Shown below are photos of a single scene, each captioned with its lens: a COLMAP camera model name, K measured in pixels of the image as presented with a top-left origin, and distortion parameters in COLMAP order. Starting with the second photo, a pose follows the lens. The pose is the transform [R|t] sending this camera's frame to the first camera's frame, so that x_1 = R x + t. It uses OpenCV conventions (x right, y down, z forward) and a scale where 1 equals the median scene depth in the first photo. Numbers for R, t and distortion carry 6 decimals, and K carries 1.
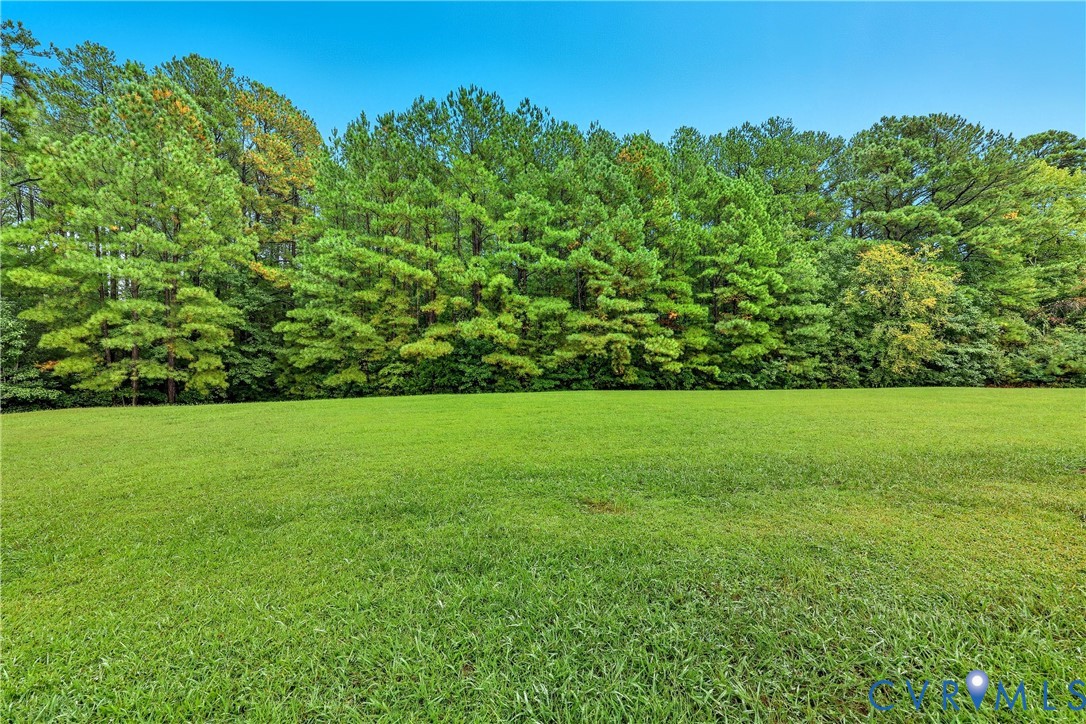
lens RADIAL K [[438.7, 0, 548.2], [0, 438.7, 361.6], [0, 0, 1]] dist [0.002056, 0.000350]
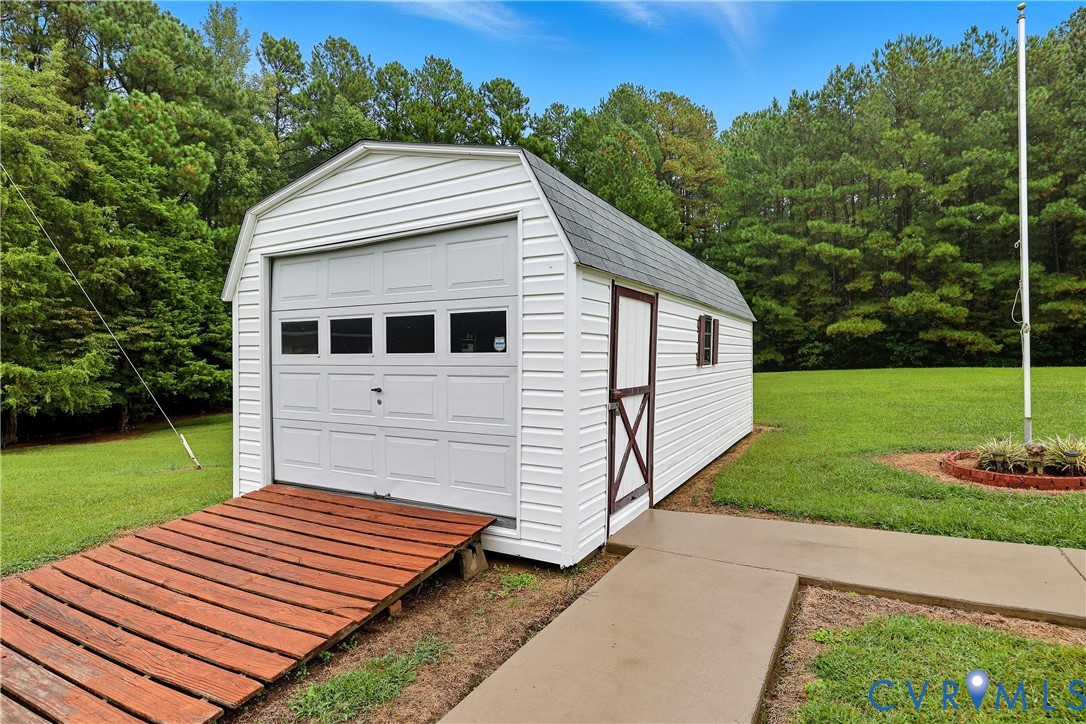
lens RADIAL K [[572.5, 0, 541.6], [0, 572.5, 363.6], [0, 0, 1]] dist [0.005514, 0.000242]
pose [[0.801217, -0.004670, -0.598356, -0.062590], [0.025251, 0.999343, 0.026012, 0.001321], [0.597841, -0.035950, 0.800808, -0.464690]]
